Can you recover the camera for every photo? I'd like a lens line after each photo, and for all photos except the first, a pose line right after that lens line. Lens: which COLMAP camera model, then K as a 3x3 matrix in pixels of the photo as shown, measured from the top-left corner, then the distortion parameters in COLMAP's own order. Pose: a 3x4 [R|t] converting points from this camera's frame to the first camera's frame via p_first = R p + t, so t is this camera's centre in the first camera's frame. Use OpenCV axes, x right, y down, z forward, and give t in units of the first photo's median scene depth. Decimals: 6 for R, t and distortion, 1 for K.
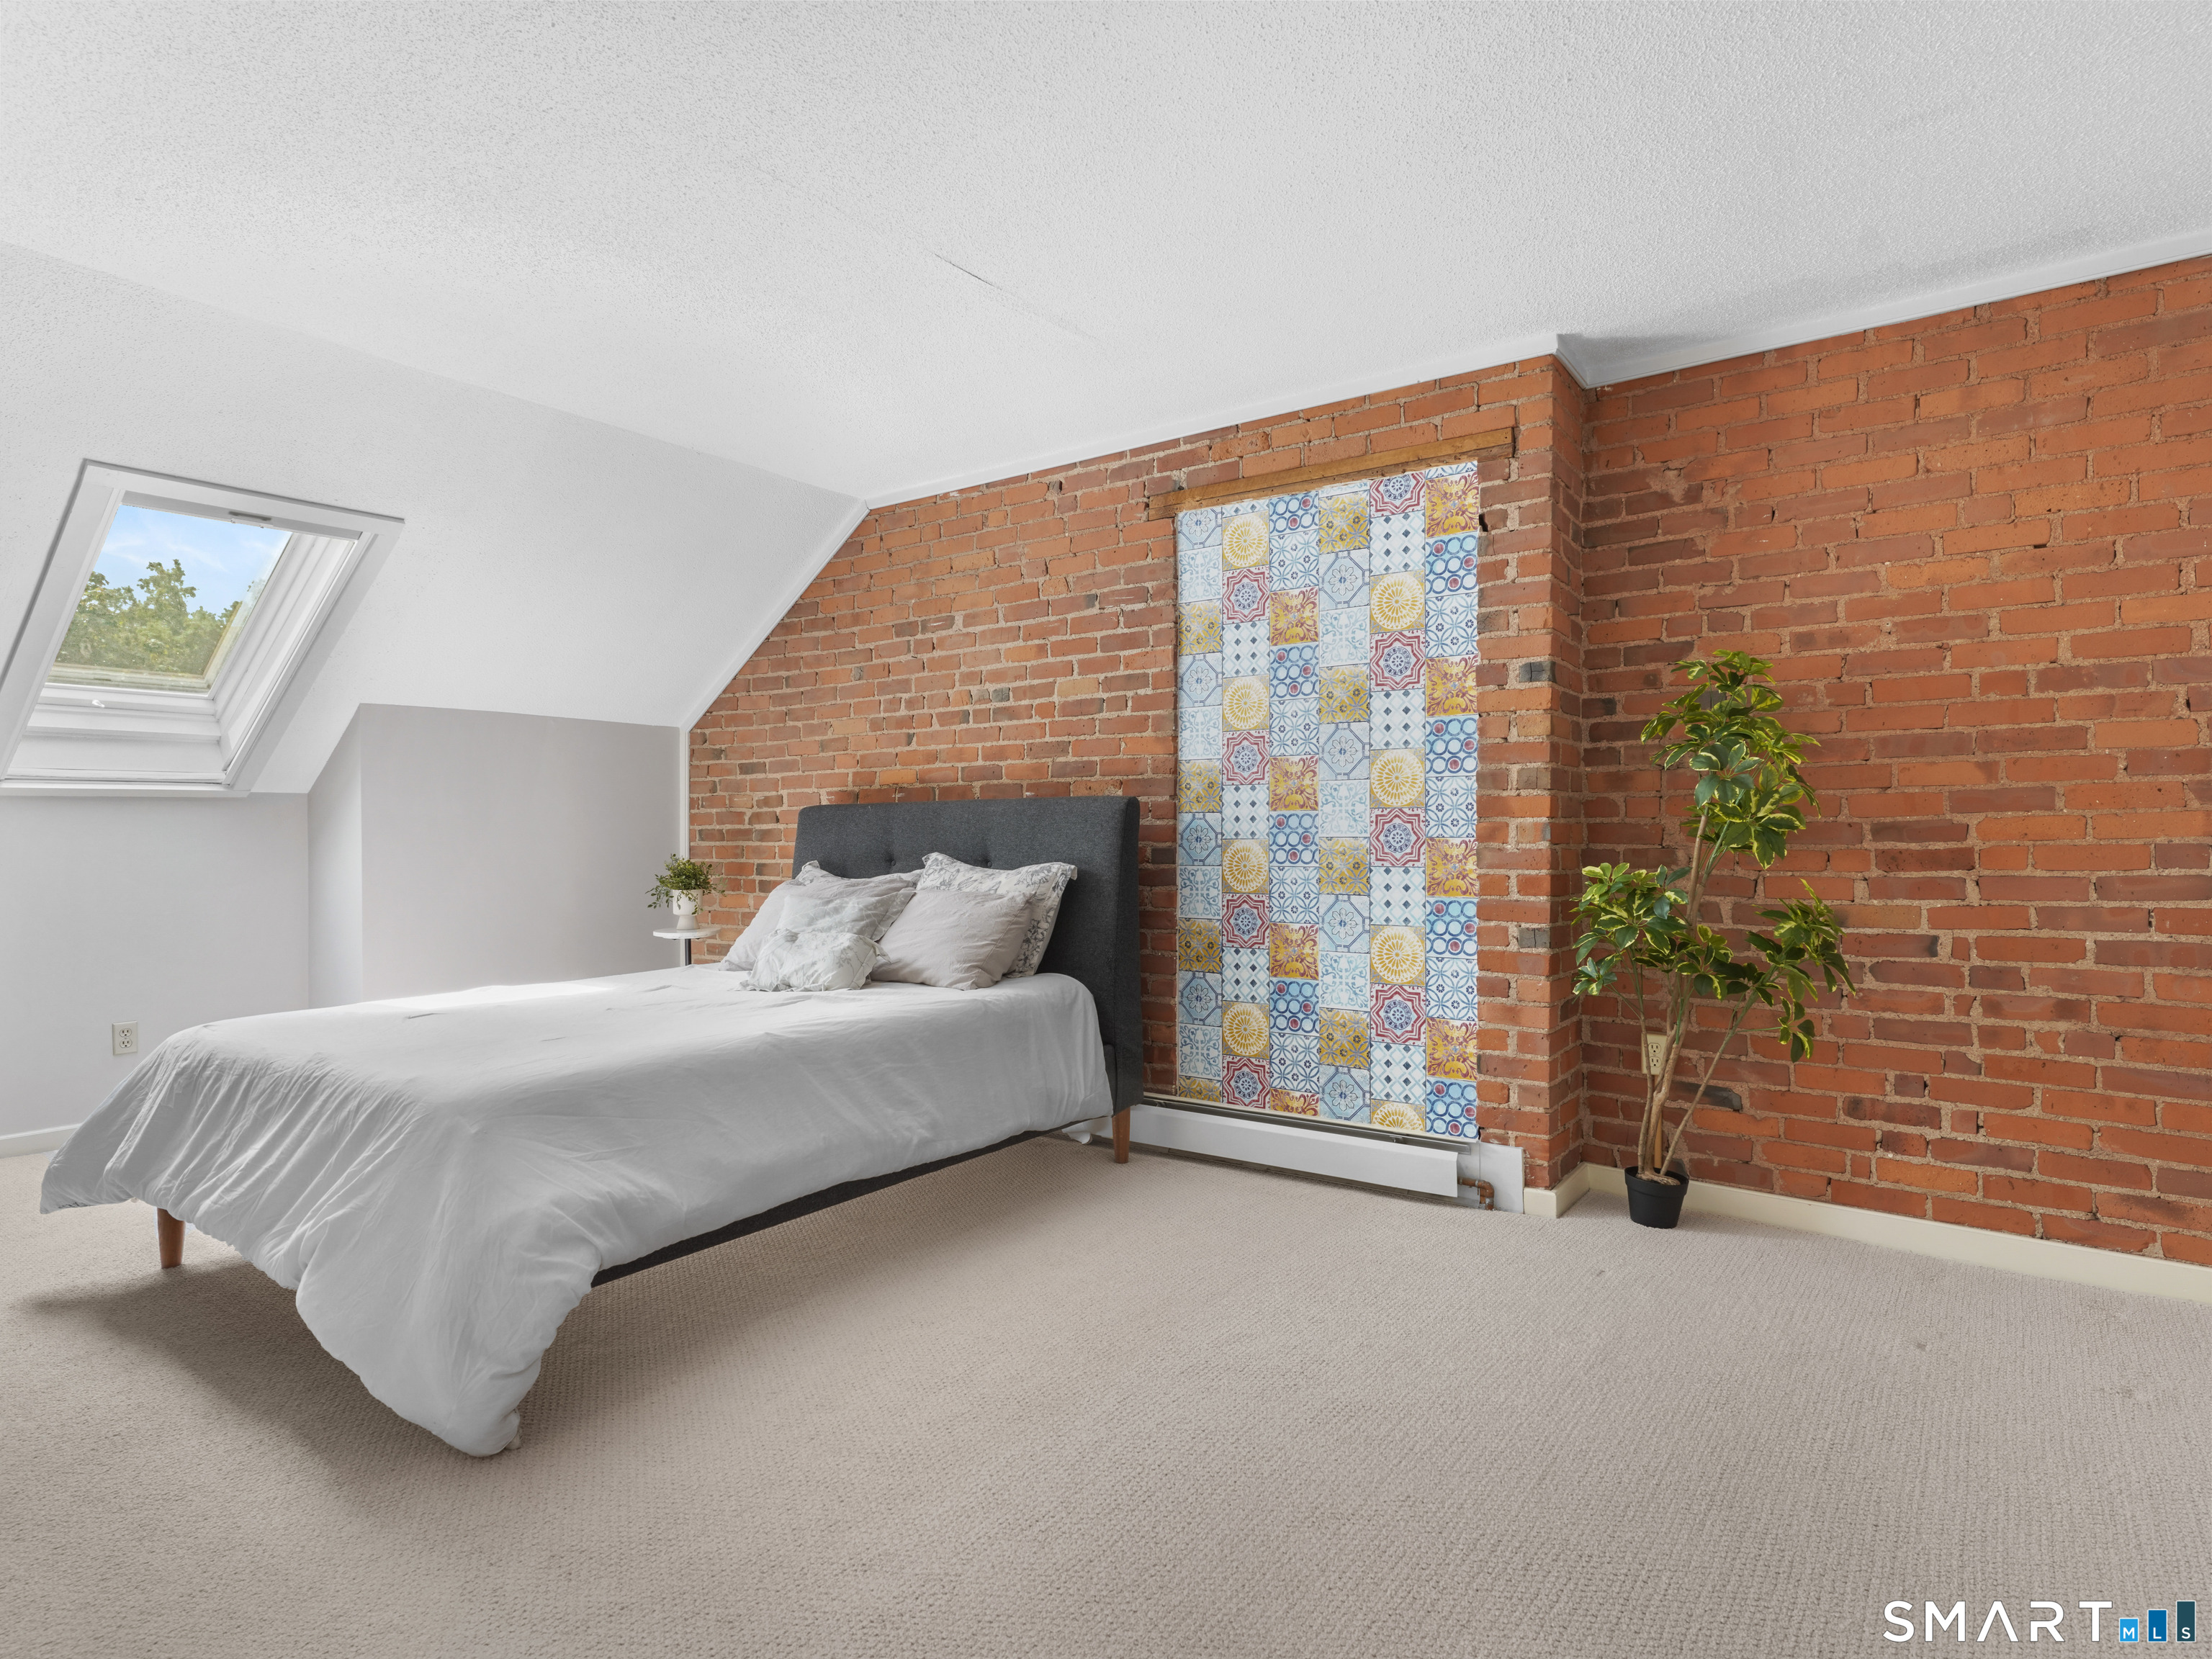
lens RADIAL K [[1203.3, 0, 1103.6], [0, 1203.3, 824.9], [0, 0, 1]] dist [-0.006579, 0.015986]
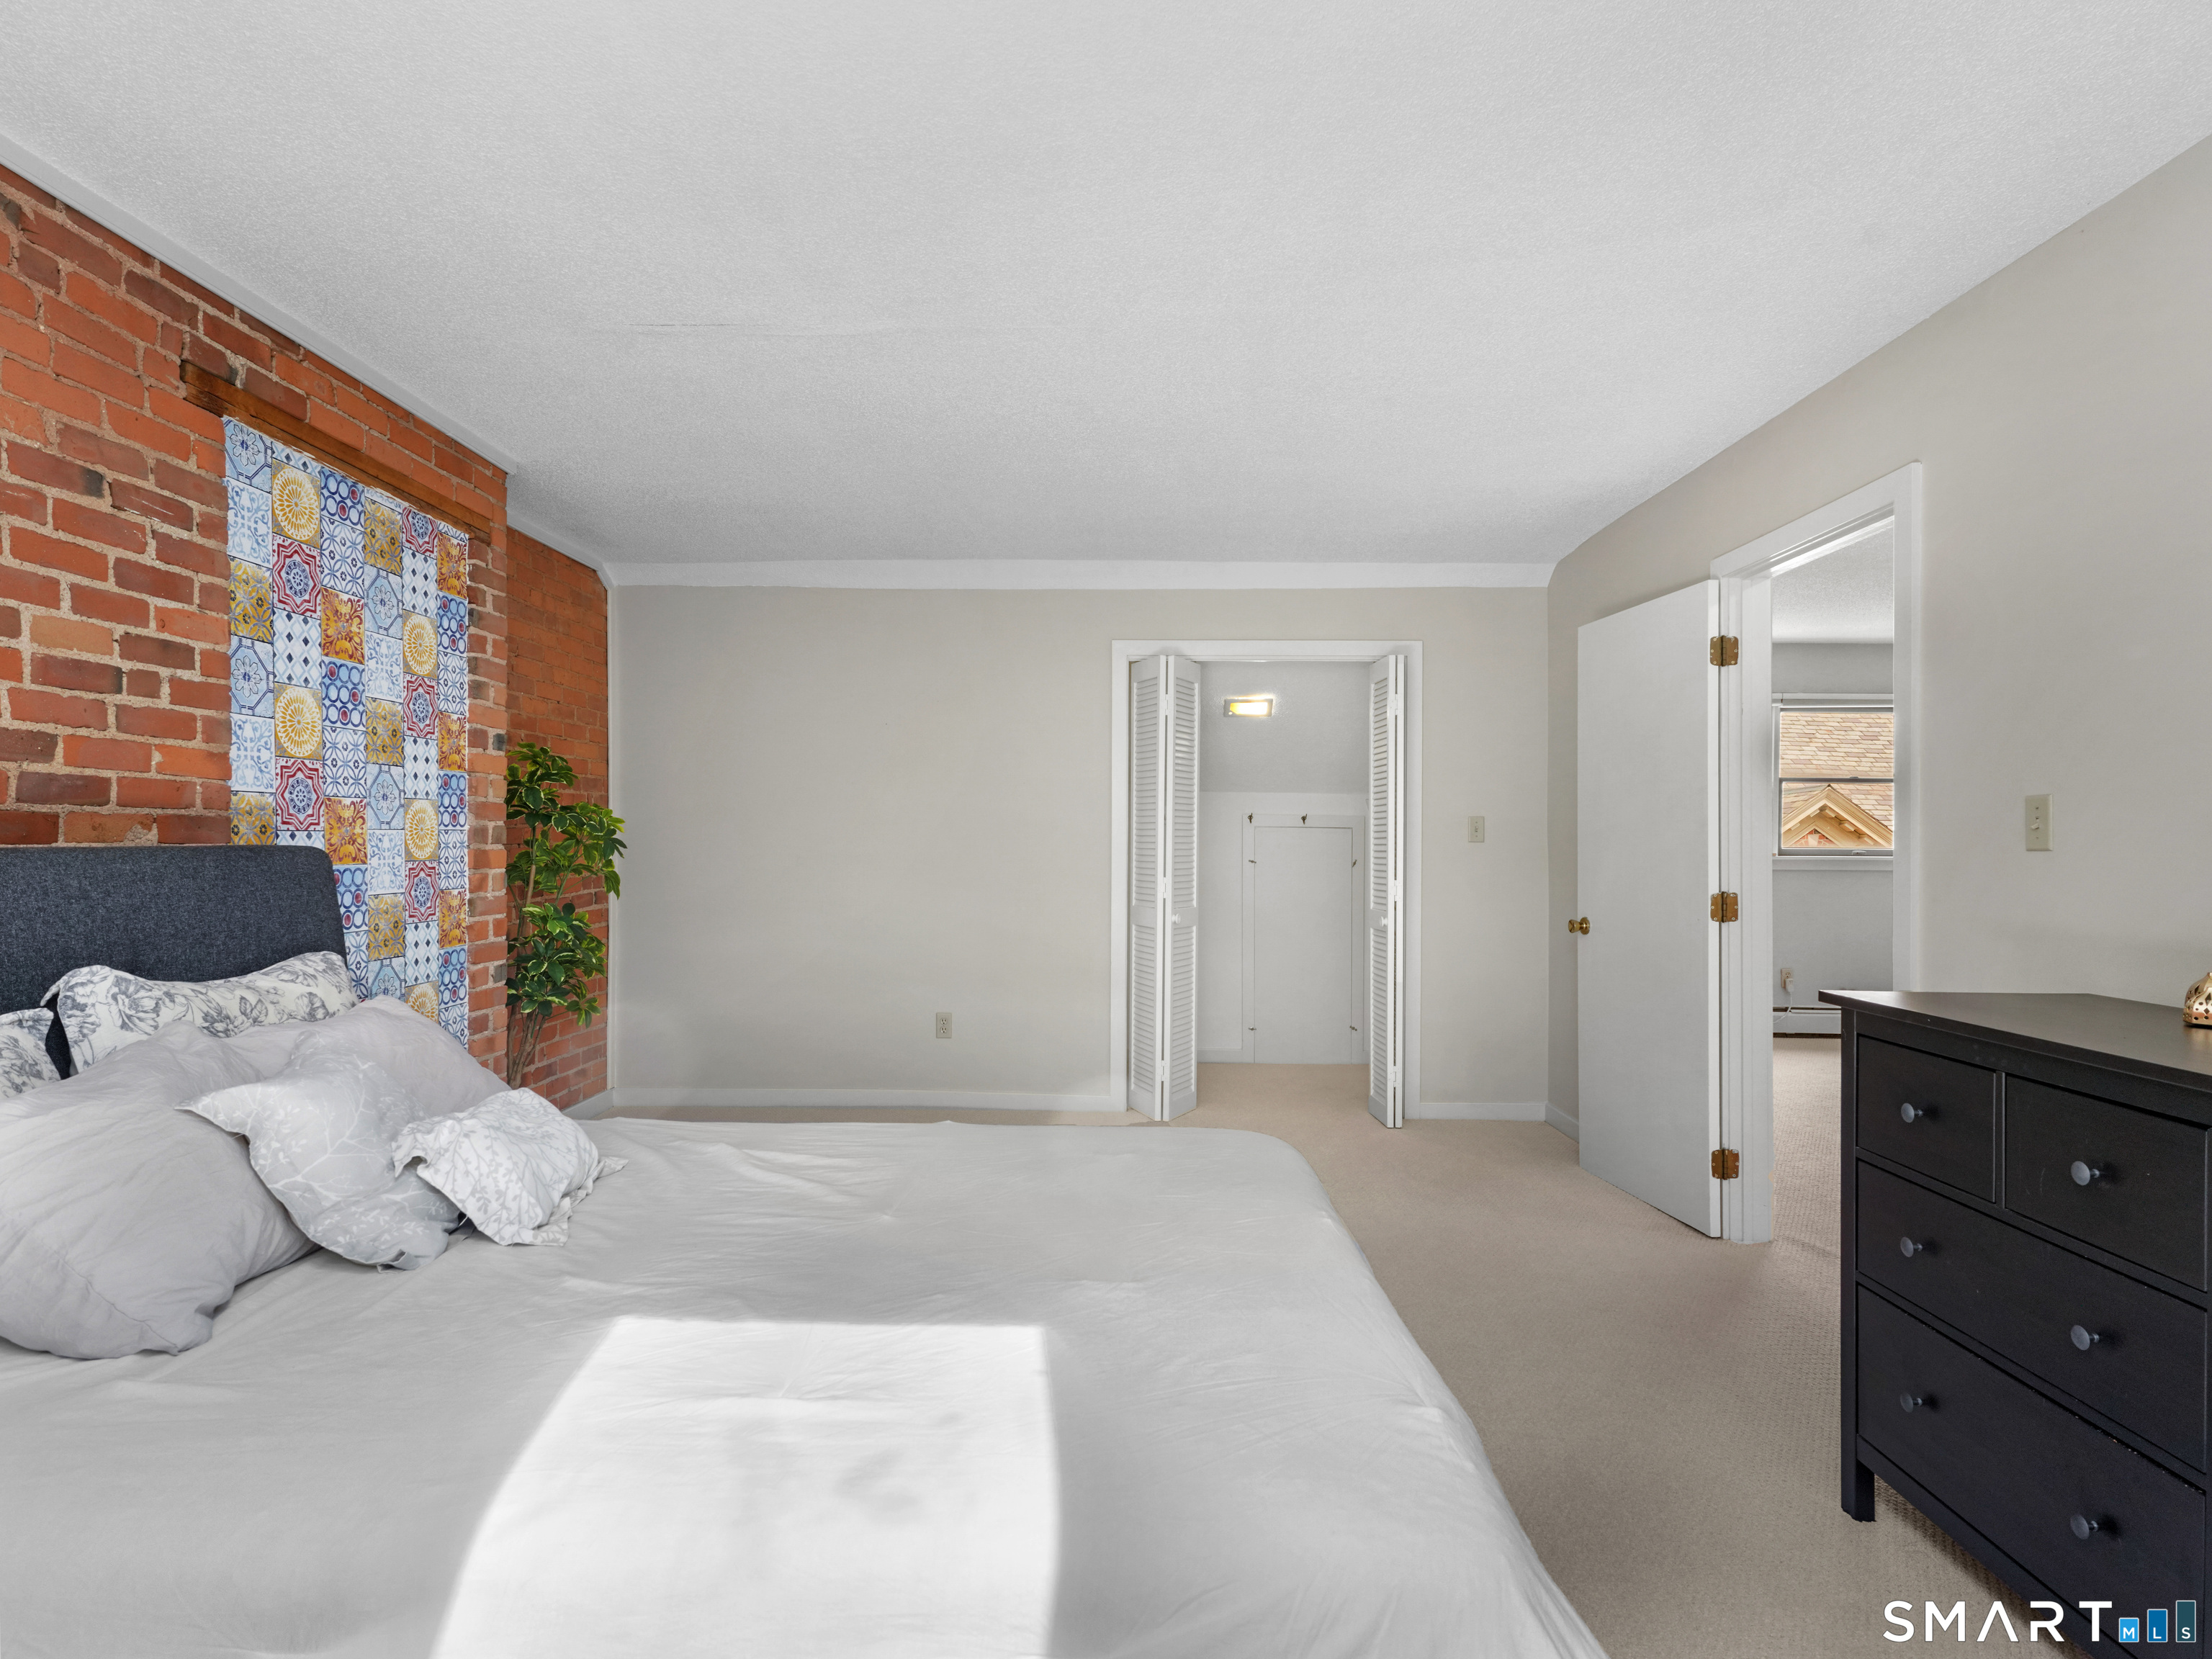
lens RADIAL K [[1203.3, 0, 1095.4], [0, 1203.3, 845.0], [0, 0, 1]] dist [-0.006579, 0.015986]
pose [[-0.575624, -0.003725, 0.817706, -0.801792], [-0.007768, 0.999969, -0.000913, -0.028274], [-0.817678, -0.006878, -0.575635, 1.050811]]
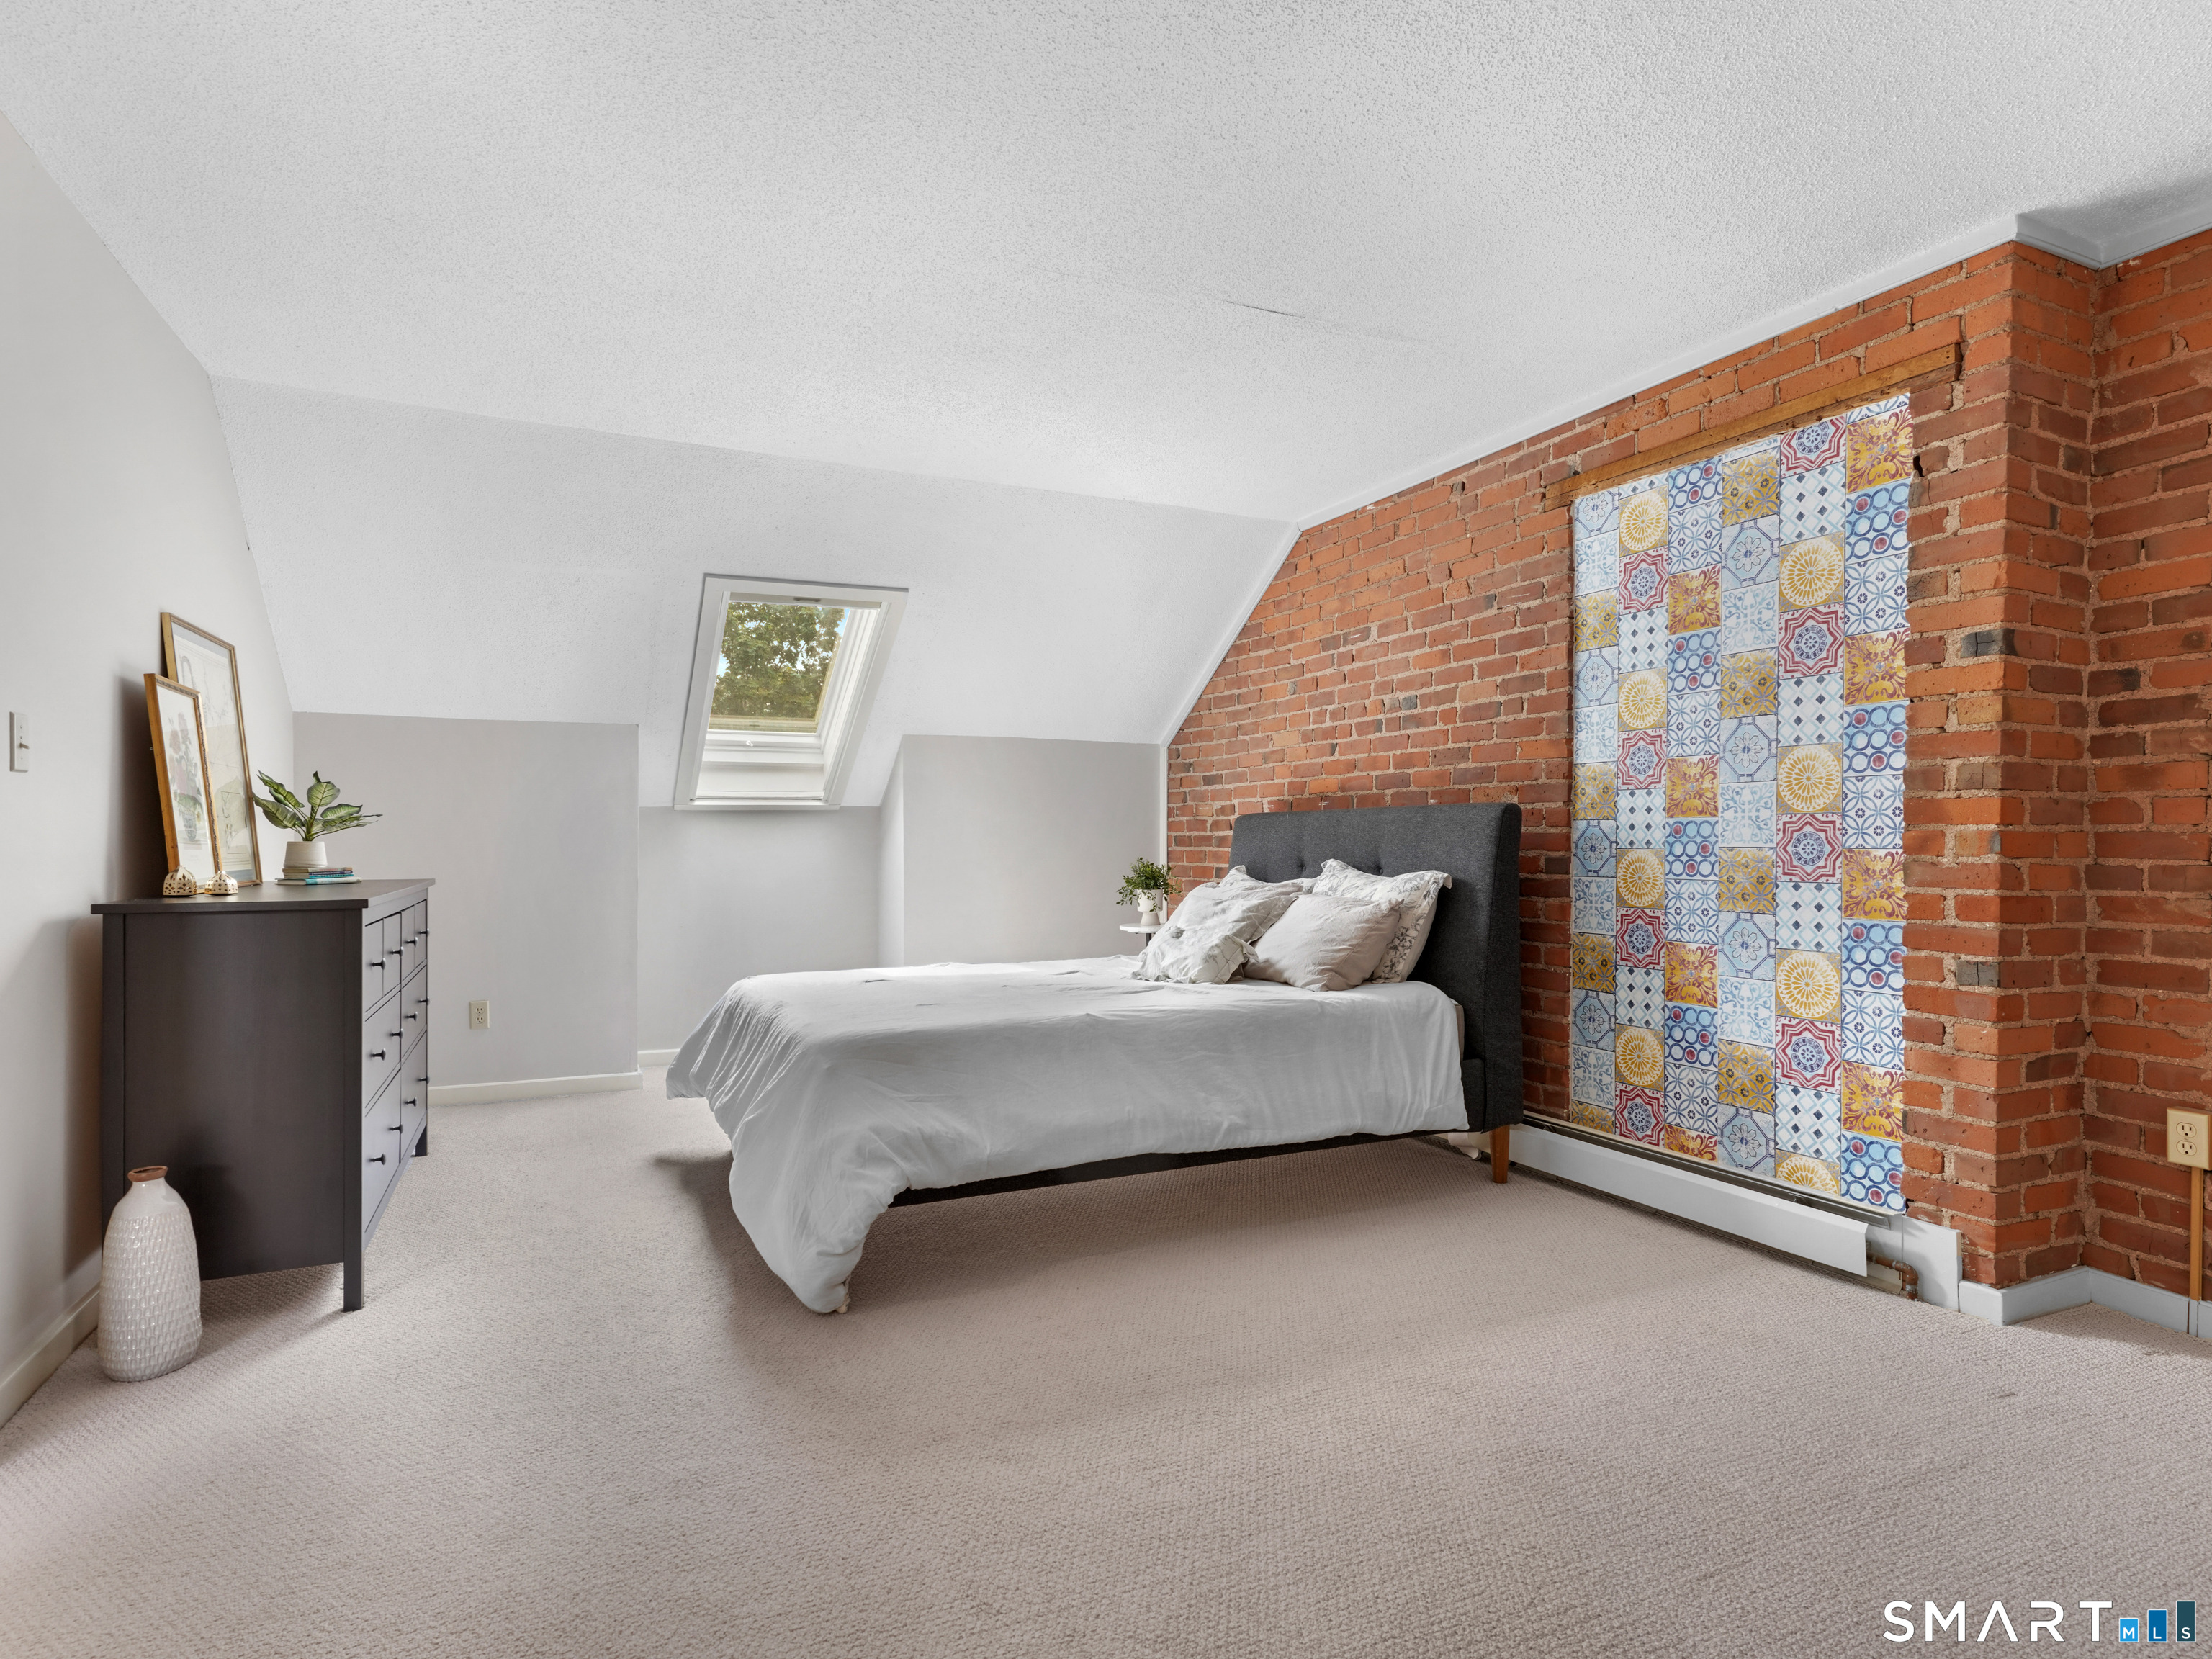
lens RADIAL K [[1189.2, 0, 1101.4], [0, 1189.2, 839.0], [0, 0, 1]] dist [-0.004289, 0.014200]
pose [[0.871819, 0.004259, -0.489810, 0.207623], [-0.001048, 0.999976, 0.006831, -0.001189], [0.489827, -0.005442, 0.871802, 0.012538]]
